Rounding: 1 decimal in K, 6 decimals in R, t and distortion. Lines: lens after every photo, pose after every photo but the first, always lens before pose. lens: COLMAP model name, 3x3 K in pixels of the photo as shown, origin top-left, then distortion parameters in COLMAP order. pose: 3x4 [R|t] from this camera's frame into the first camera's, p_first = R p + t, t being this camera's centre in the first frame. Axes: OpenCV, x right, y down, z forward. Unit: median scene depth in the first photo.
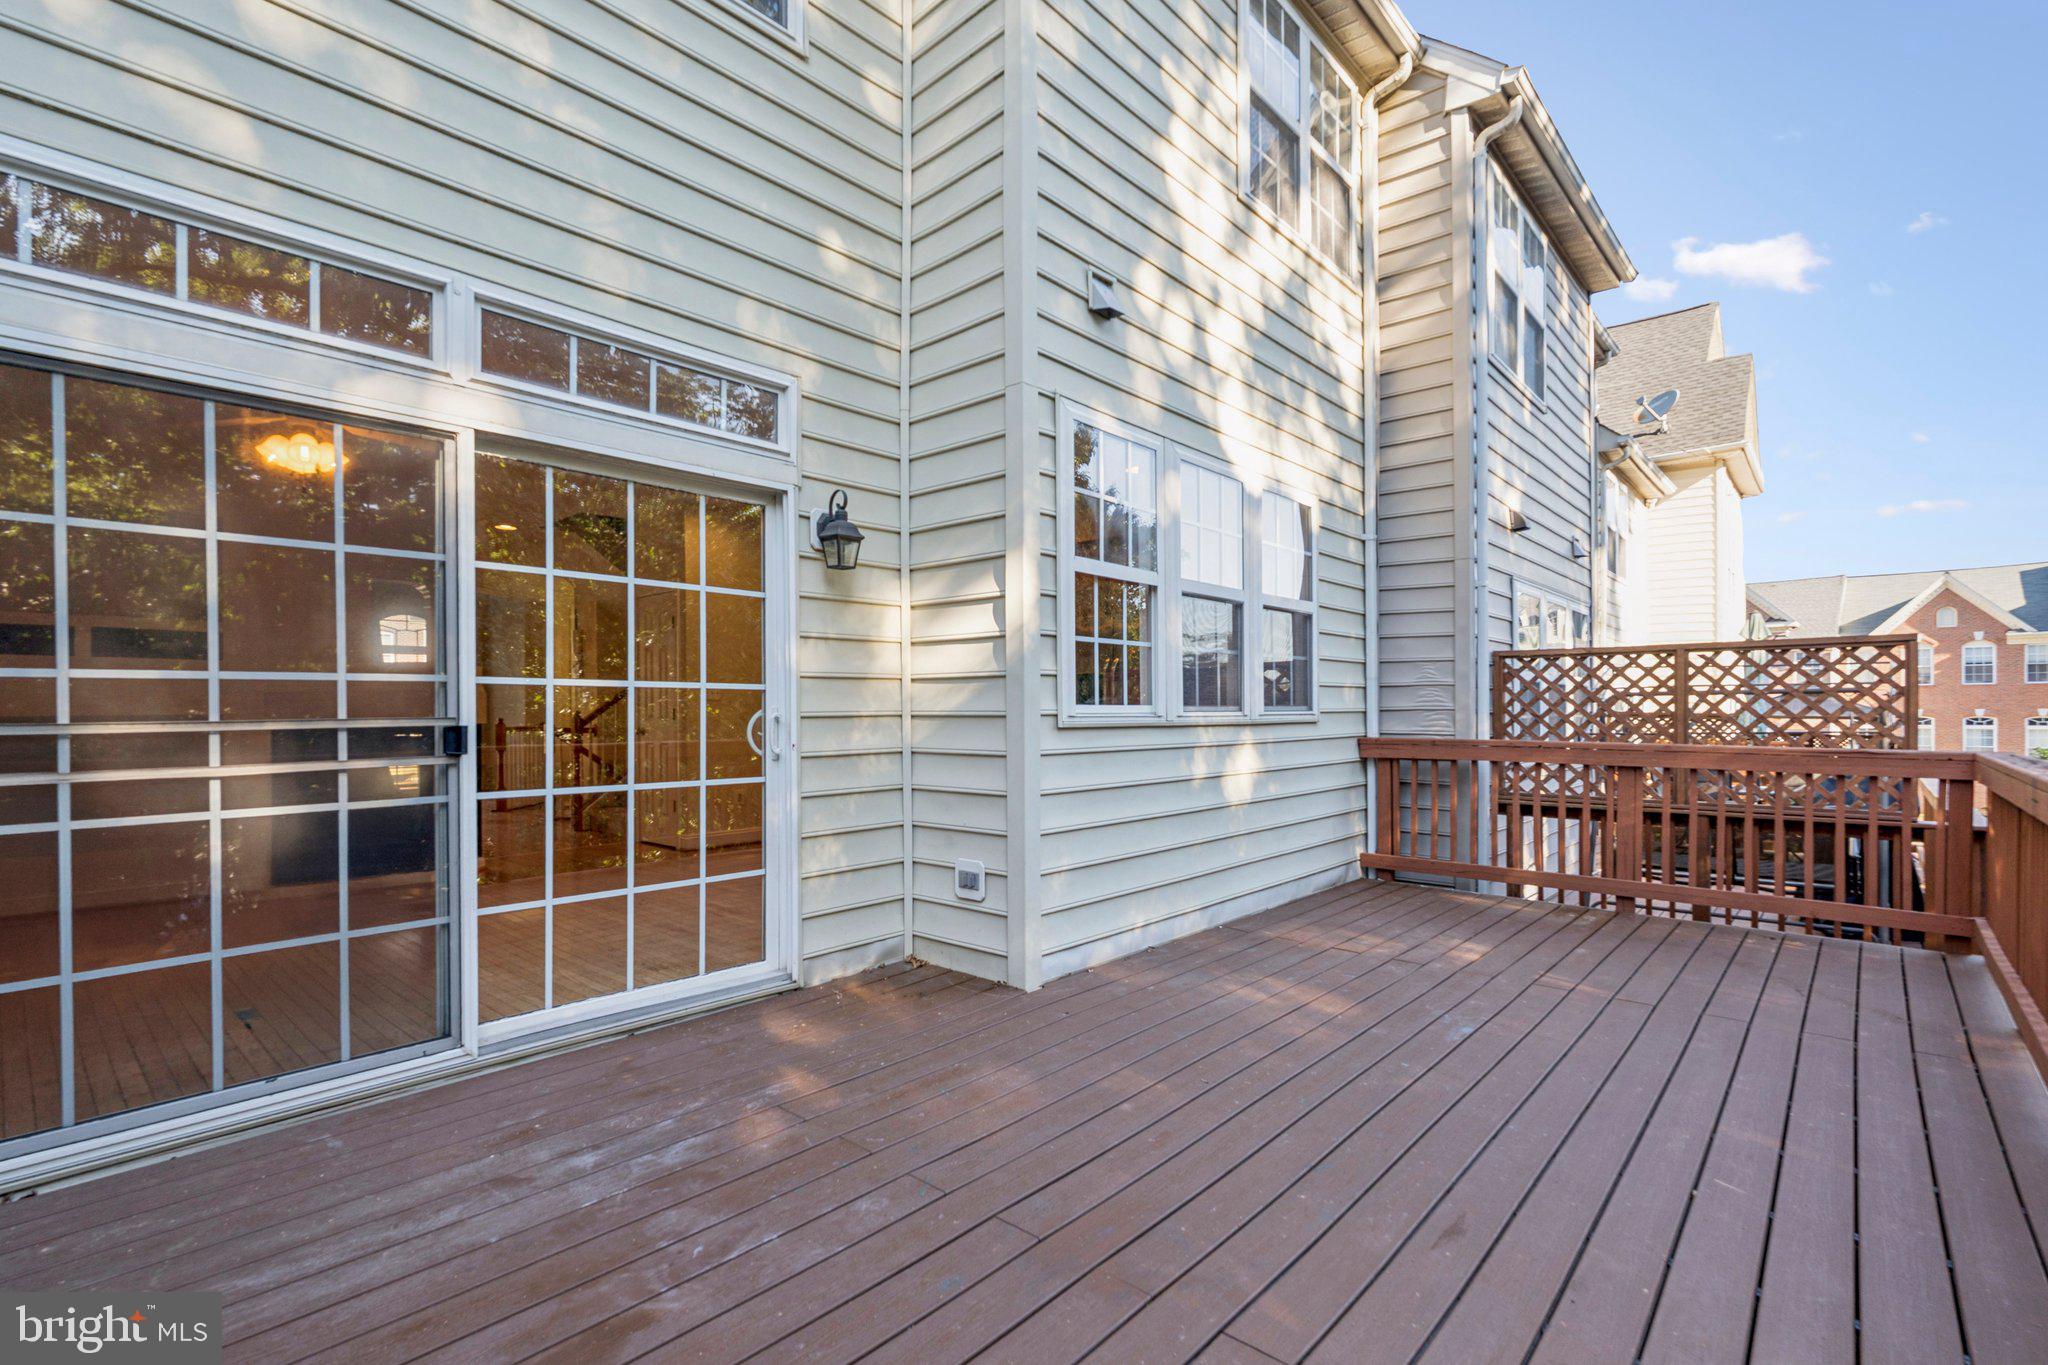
lens RADIAL K [[934.2, 0, 1017.7], [0, 934.2, 679.9], [0, 0, 1]] dist [-0.009609, -0.000182]
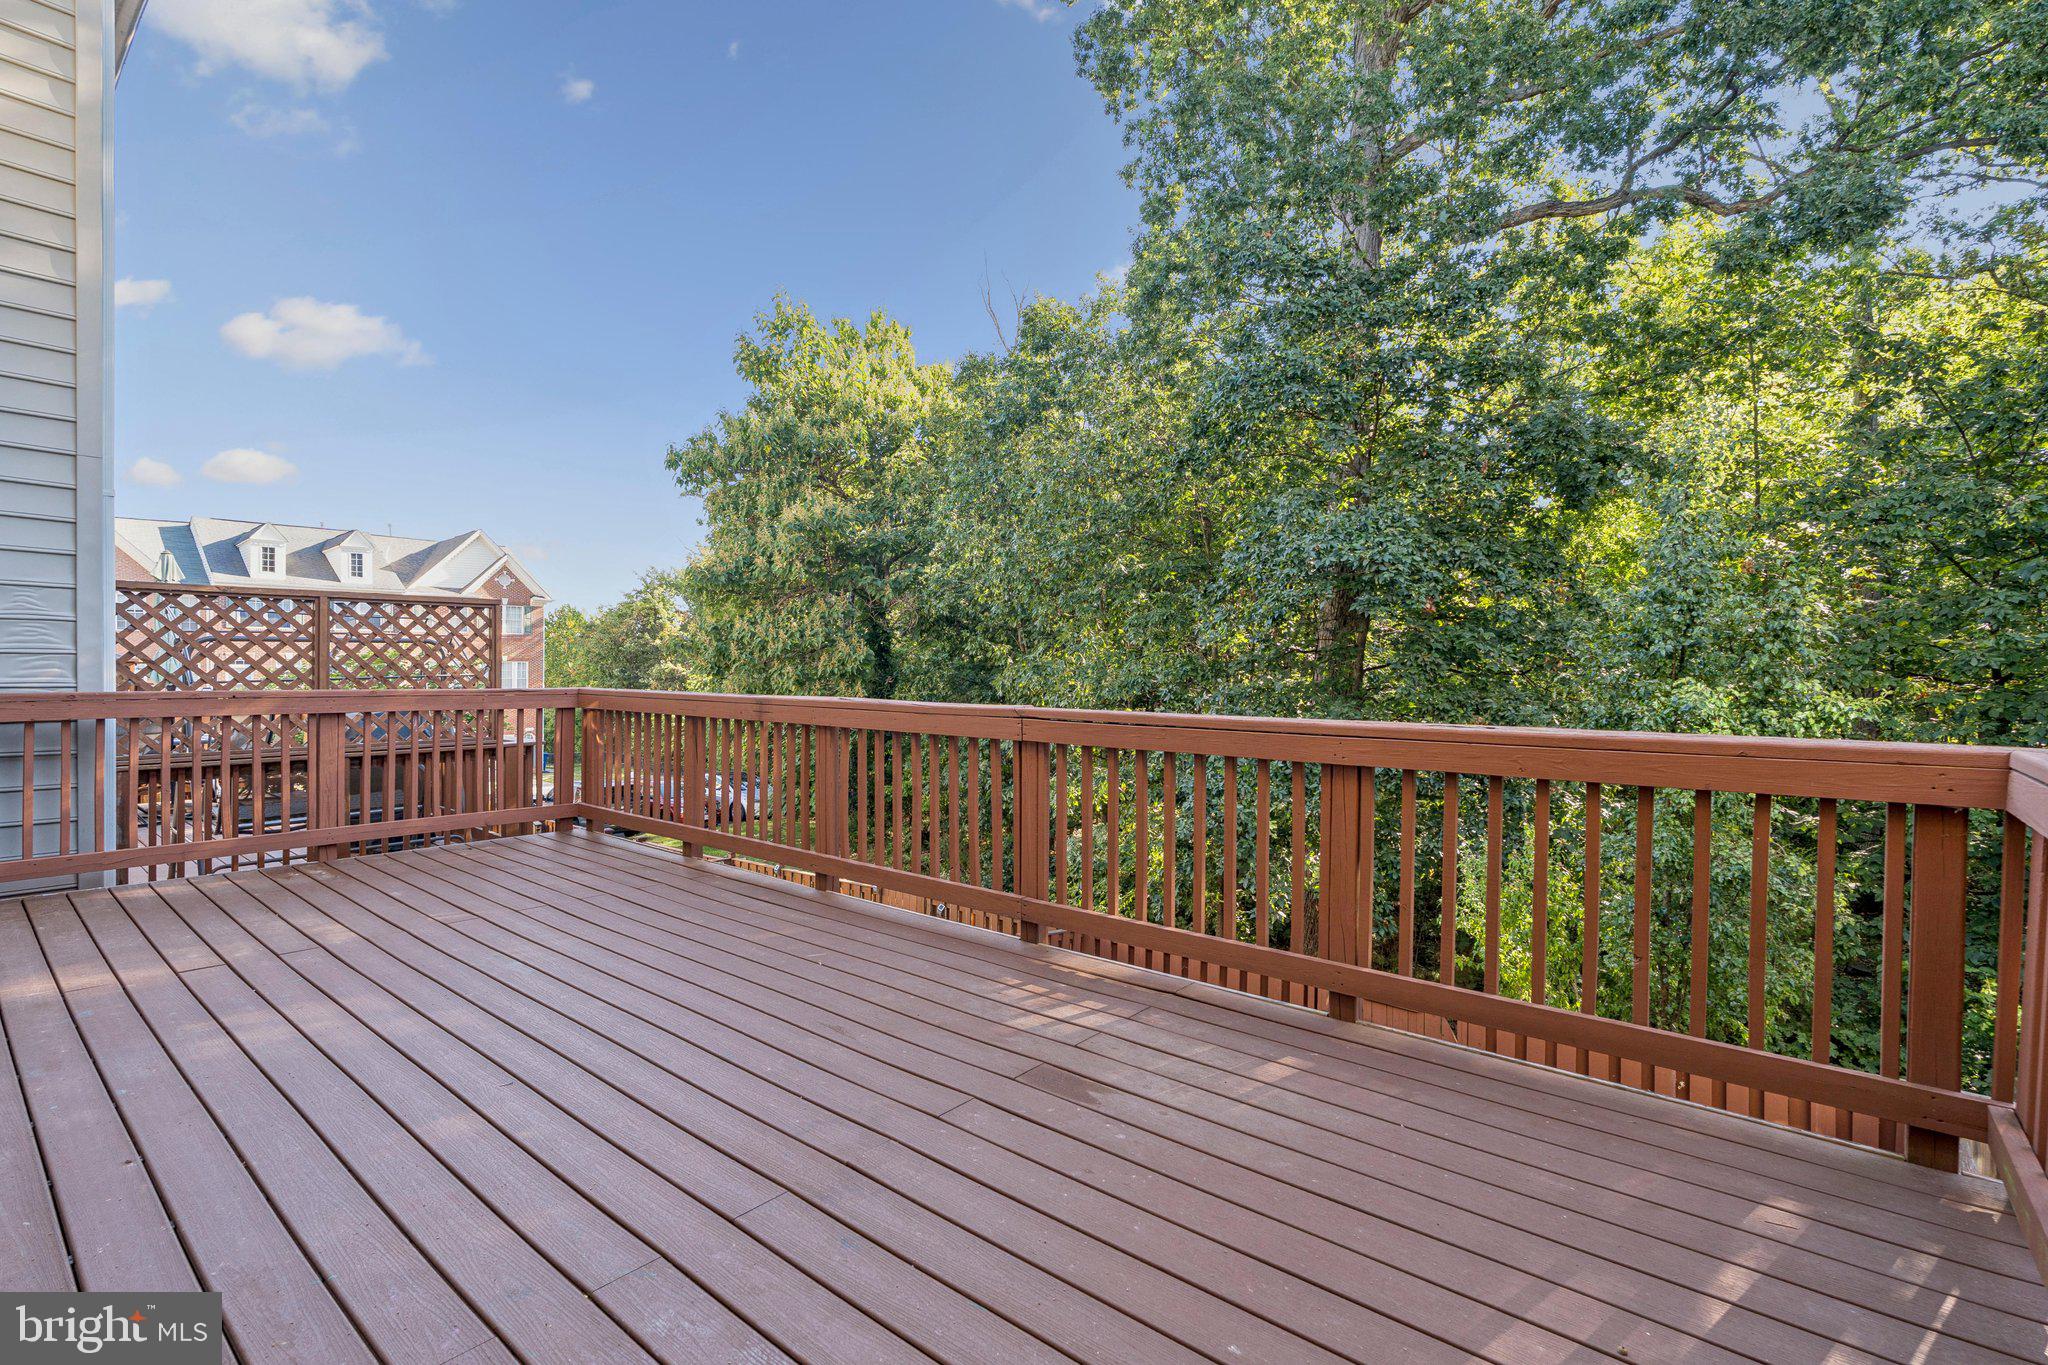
lens RADIAL K [[934.2, 0, 1017.7], [0, 934.2, 679.9], [0, 0, 1]] dist [-0.009609, -0.000182]
pose [[-0.037170, -0.017713, 0.999152, -0.328118], [-0.038745, 0.999117, 0.016271, 0.011967], [-0.998558, -0.038108, -0.037823, 0.281324]]
